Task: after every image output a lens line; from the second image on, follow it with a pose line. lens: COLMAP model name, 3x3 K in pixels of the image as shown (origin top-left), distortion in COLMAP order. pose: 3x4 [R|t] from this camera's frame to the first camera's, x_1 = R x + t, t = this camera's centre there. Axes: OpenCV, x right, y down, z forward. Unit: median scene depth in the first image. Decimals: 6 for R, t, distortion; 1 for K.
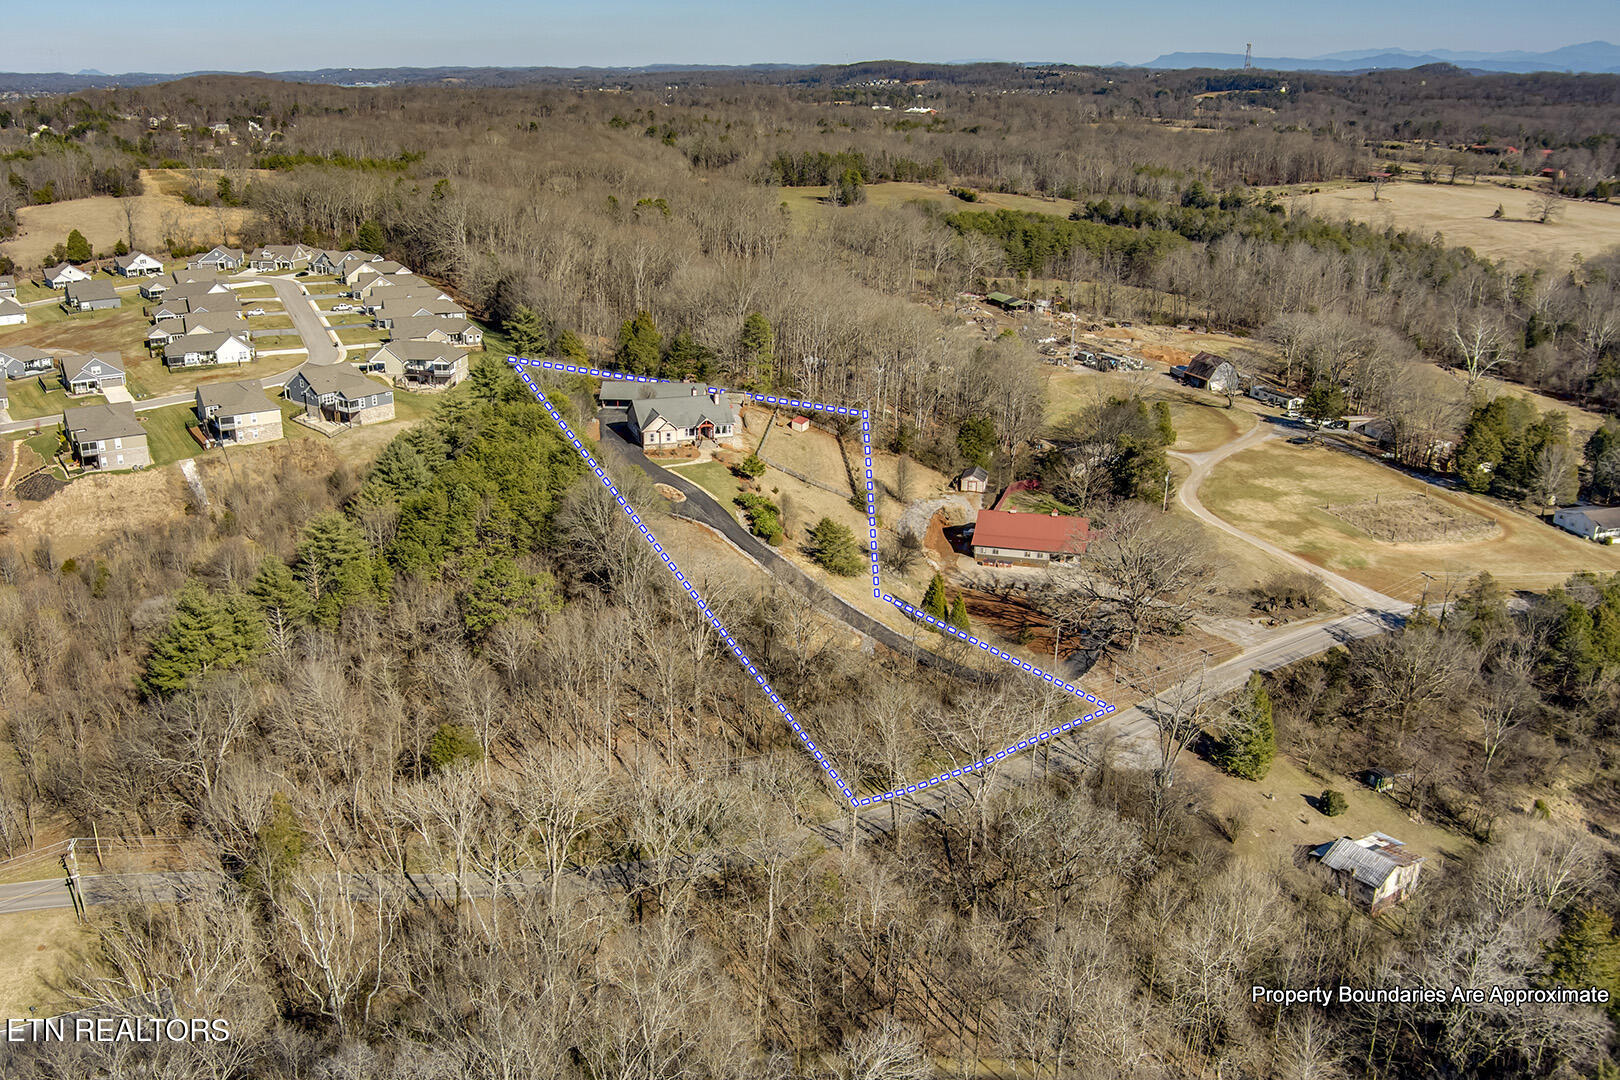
lens RADIAL K [[1328.2, 0, 801.3], [0, 1328.2, 537.9], [0, 0, 1]] dist [-0.066412, -0.004968]
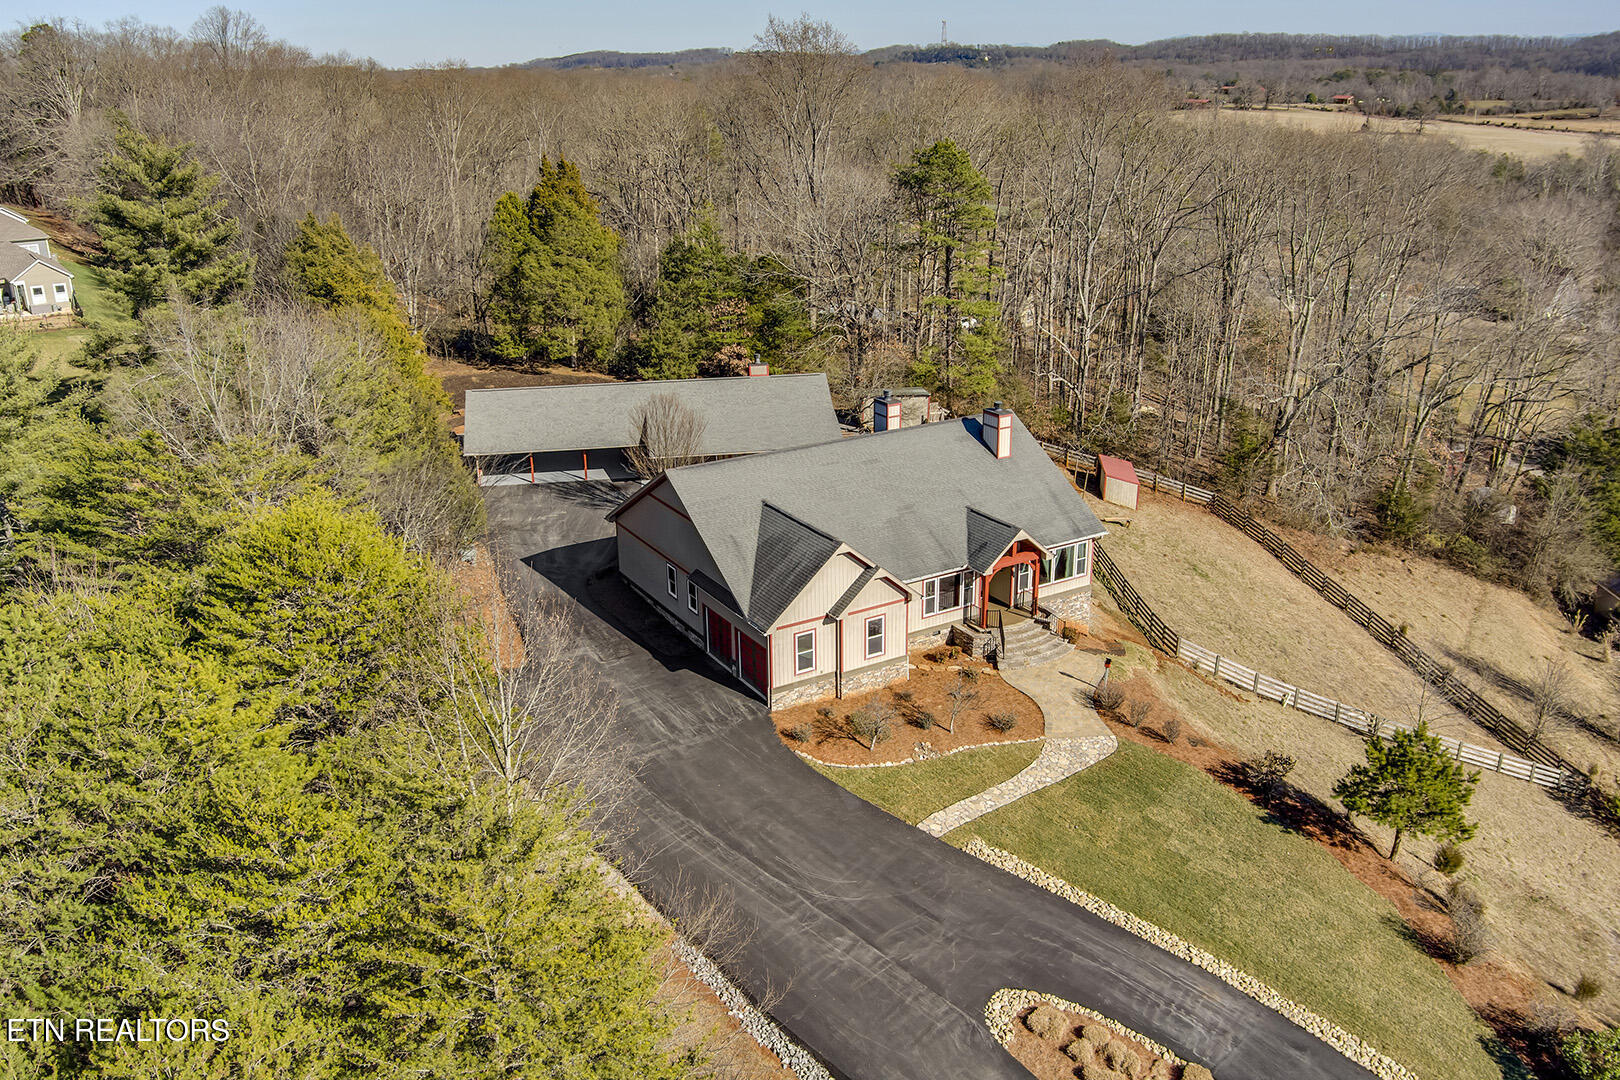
lens RADIAL K [[1305.5, 0, 810.0], [0, 1305.5, 540.0], [0, 0, 1]] dist [-0.062398, 0.001007]
pose [[0.978453, -0.092249, 0.184717, -0.141406], [0.087672, 0.995609, 0.032814, -0.095210], [-0.186933, -0.015912, 0.982244, 0.762437]]
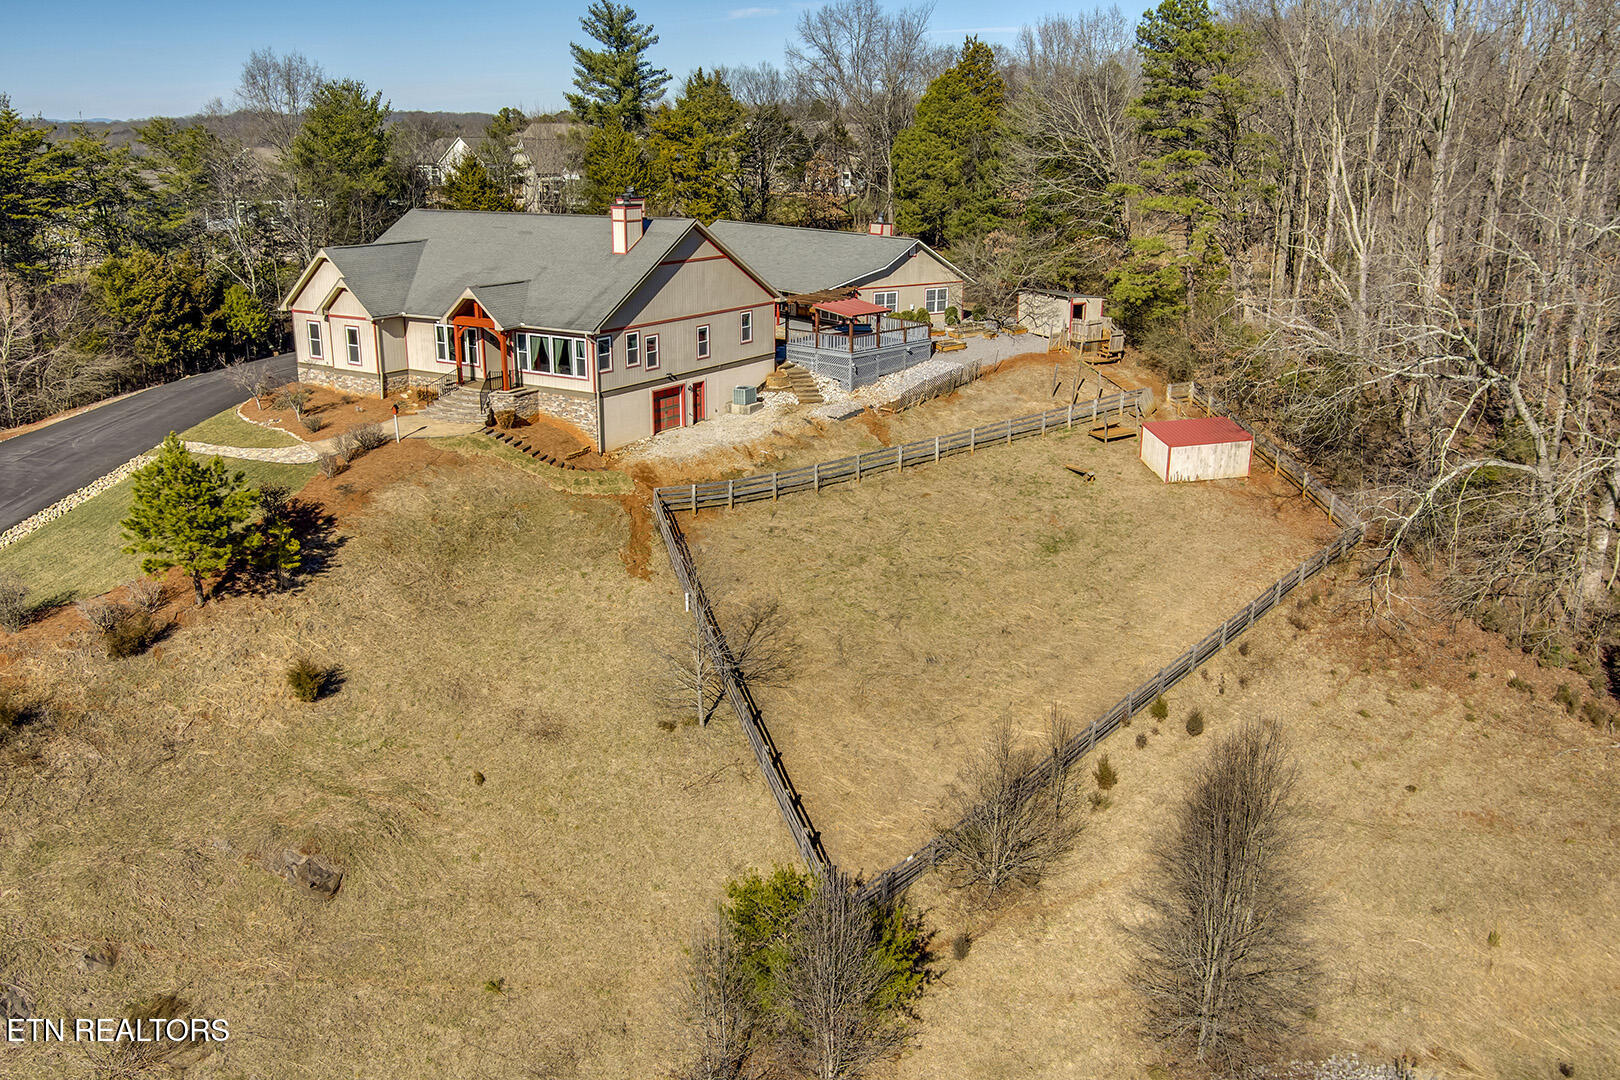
lens RADIAL K [[1328.2, 0, 801.3], [0, 1328.2, 537.9], [0, 0, 1]] dist [-0.066412, -0.004968]
pose [[0.625434, 0.220135, -0.748581, 0.137375], [-0.243920, 0.966456, 0.080412, -0.078110], [0.741172, 0.132301, 0.658150, 0.867096]]
